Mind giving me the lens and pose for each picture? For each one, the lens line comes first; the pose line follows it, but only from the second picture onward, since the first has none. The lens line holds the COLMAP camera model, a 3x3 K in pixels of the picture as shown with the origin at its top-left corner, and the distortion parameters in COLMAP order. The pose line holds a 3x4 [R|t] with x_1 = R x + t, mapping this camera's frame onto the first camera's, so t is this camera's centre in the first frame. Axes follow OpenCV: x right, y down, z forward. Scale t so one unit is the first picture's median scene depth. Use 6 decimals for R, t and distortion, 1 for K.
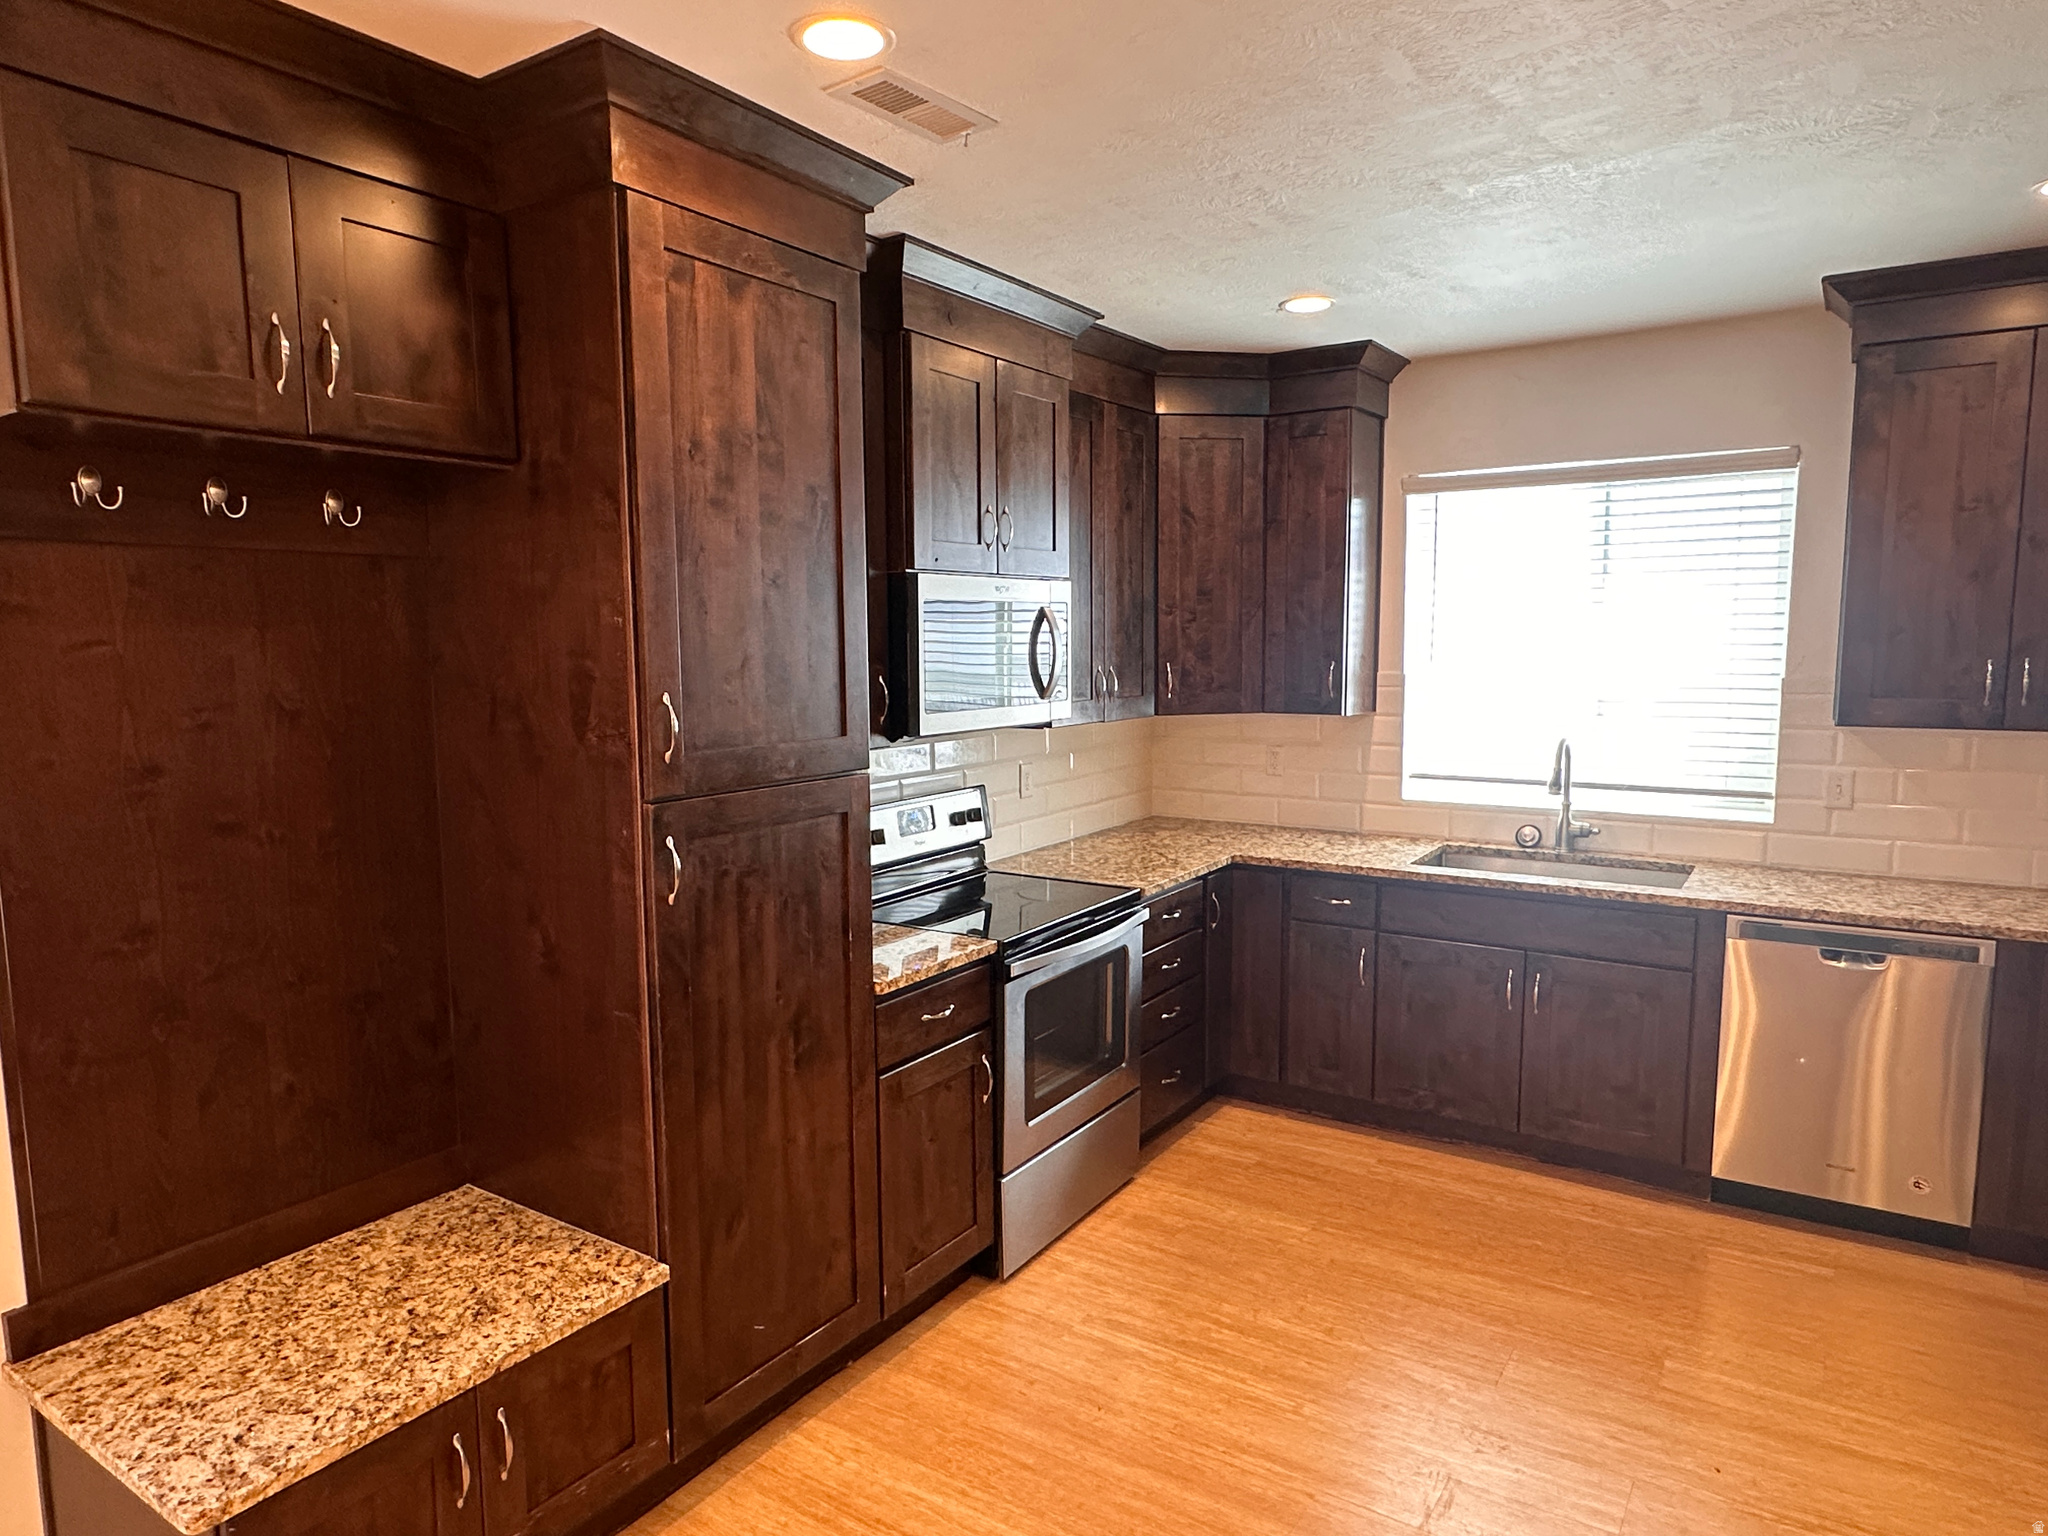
lens RADIAL K [[1257.8, 0, 1013.9], [0, 1257.8, 777.1], [0, 0, 1]] dist [-0.007908, 0.003451]
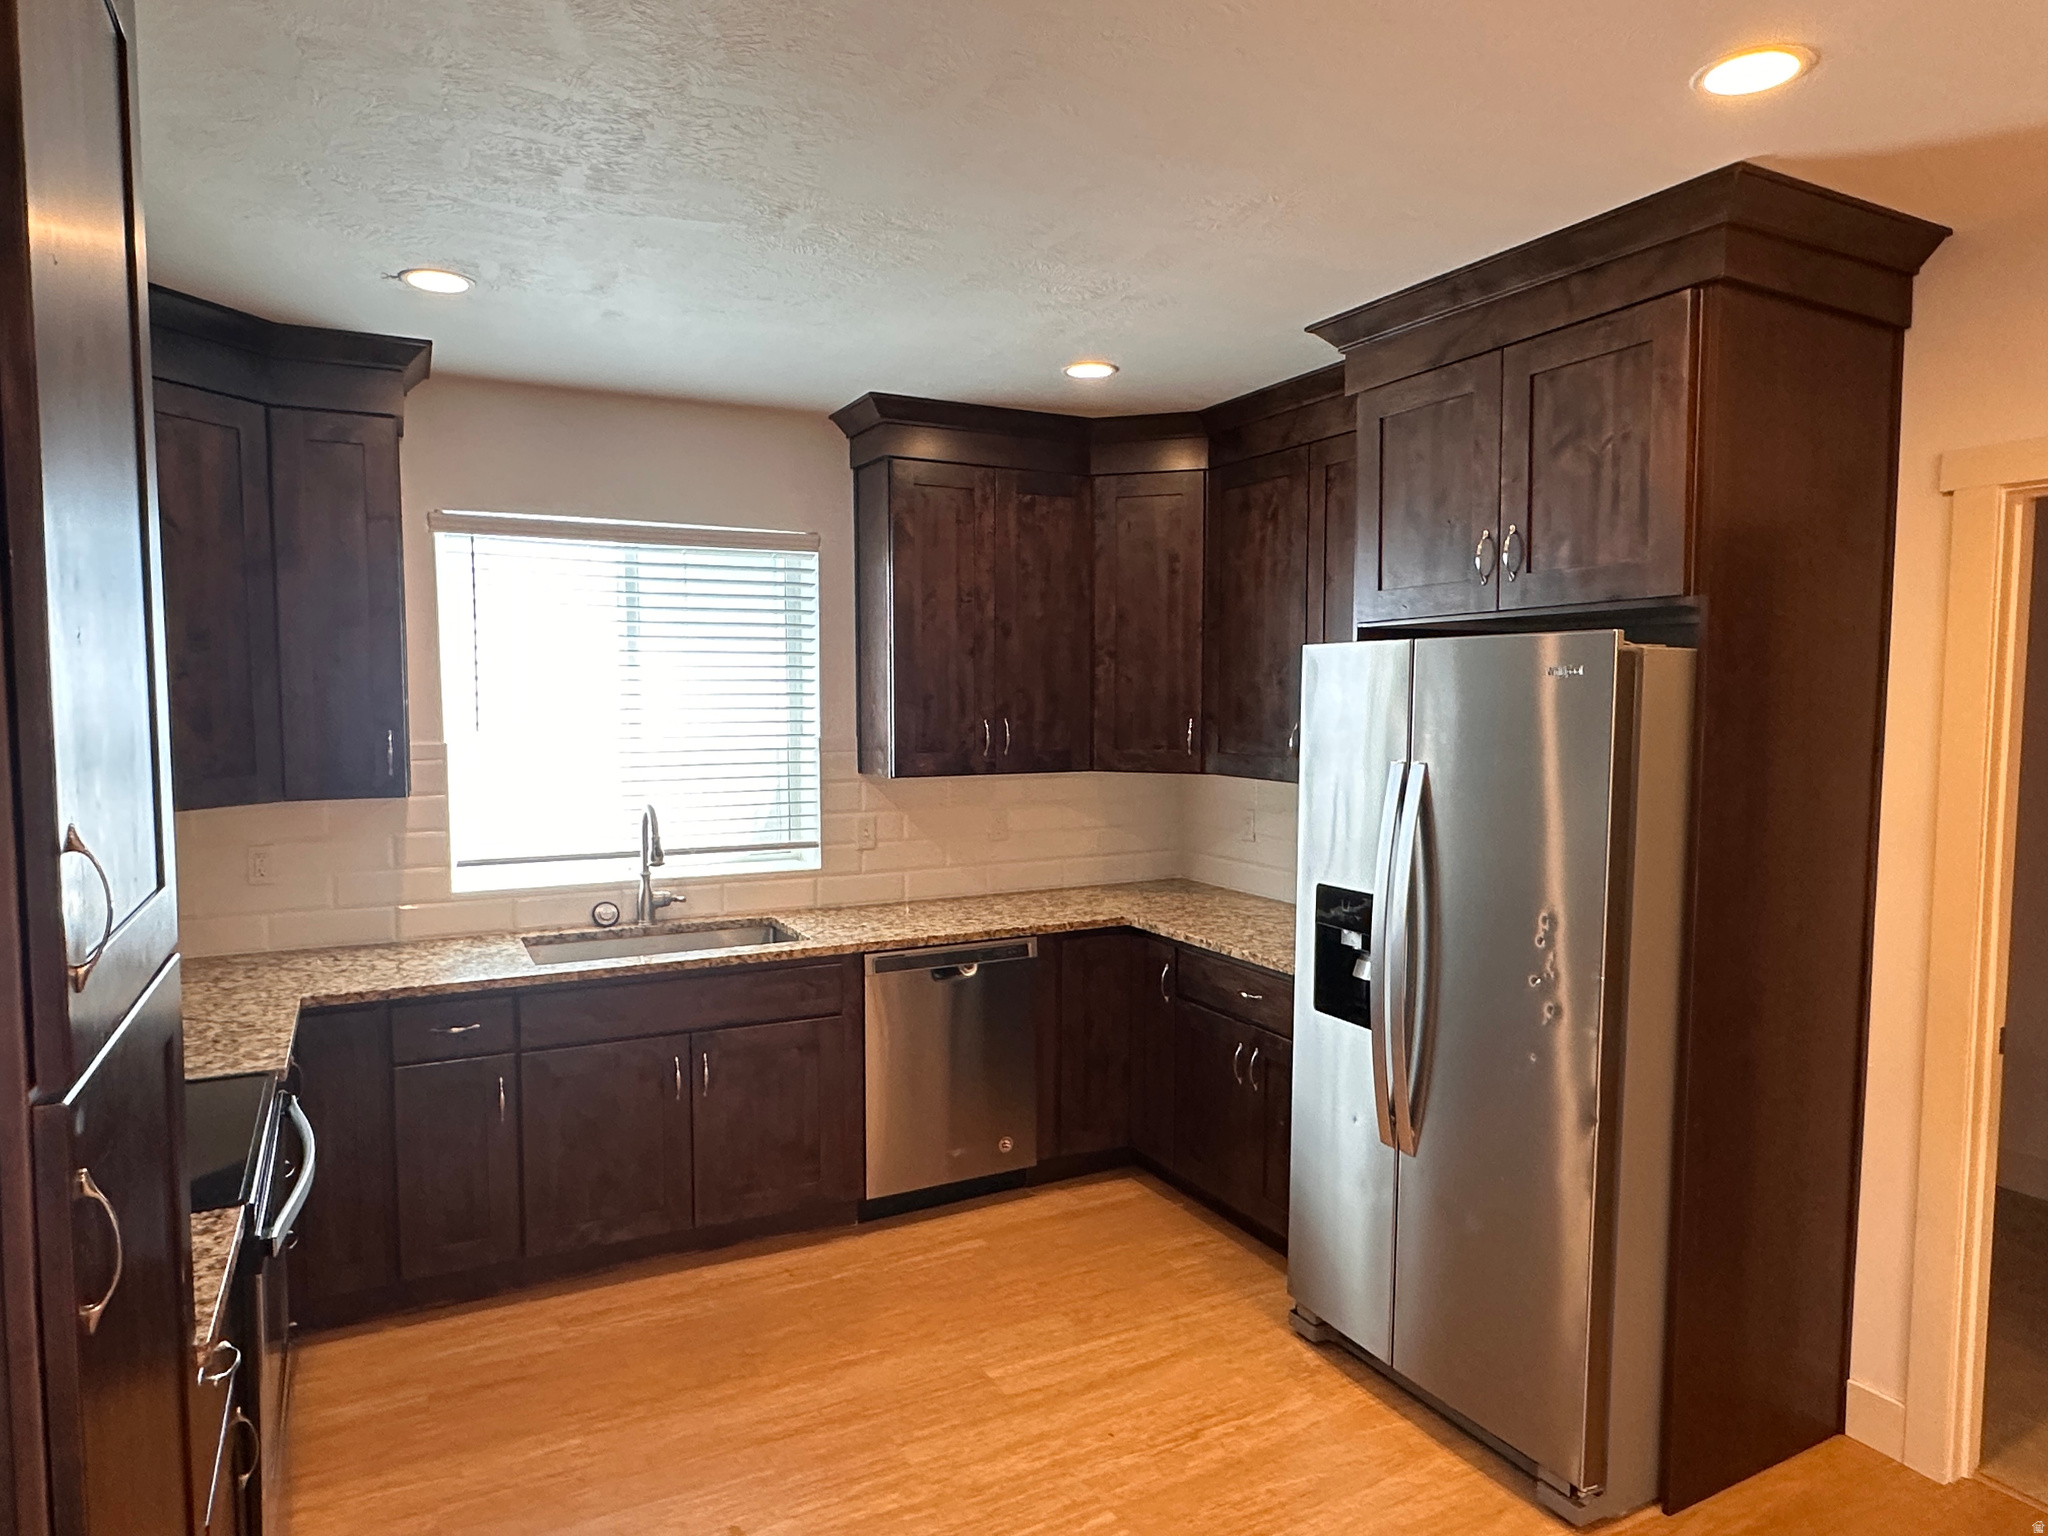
lens RADIAL K [[1257.8, 0, 1035.6], [0, 1257.8, 770.5], [0, 0, 1]] dist [-0.007908, 0.003451]
pose [[0.475643, -0.043732, 0.878551, -0.322491], [0.094230, 0.995549, -0.001460, -0.035086], [-0.874577, 0.083481, 0.477647, 0.345649]]
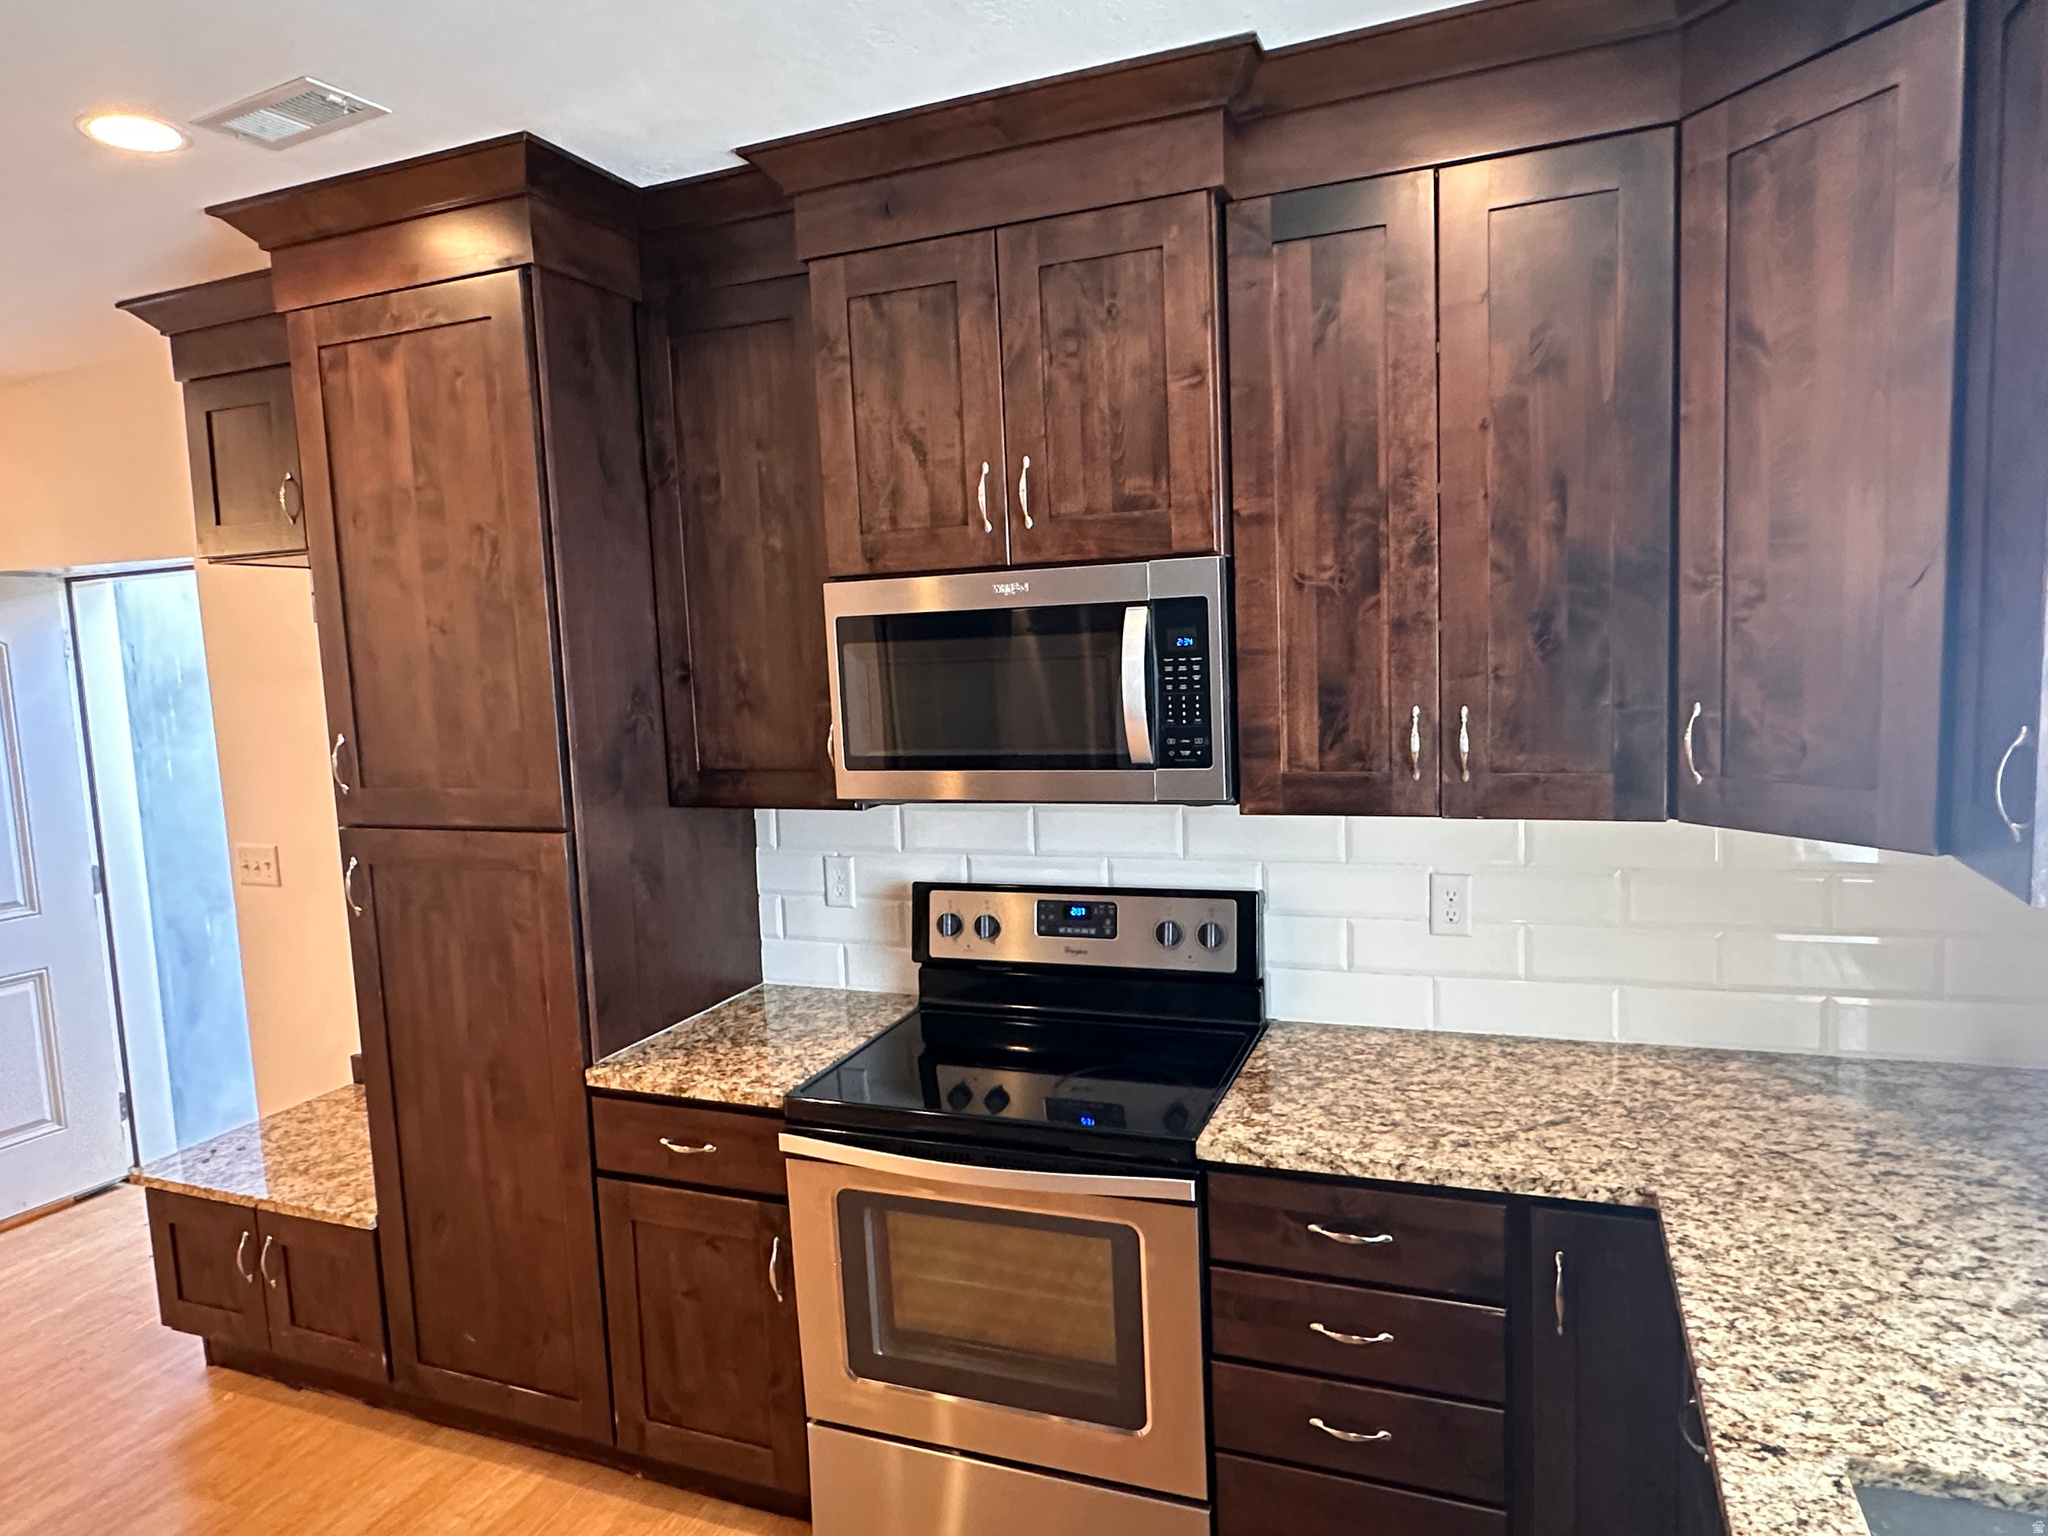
lens RADIAL K [[1257.8, 0, 1032.8], [0, 1257.8, 777.0], [0, 0, 1]] dist [-0.007908, 0.003451]
pose [[0.205409, 0.104086, -0.973126, 0.649937], [-0.069623, 0.993363, 0.091555, -0.117651], [0.976197, 0.048946, 0.211292, 0.910745]]
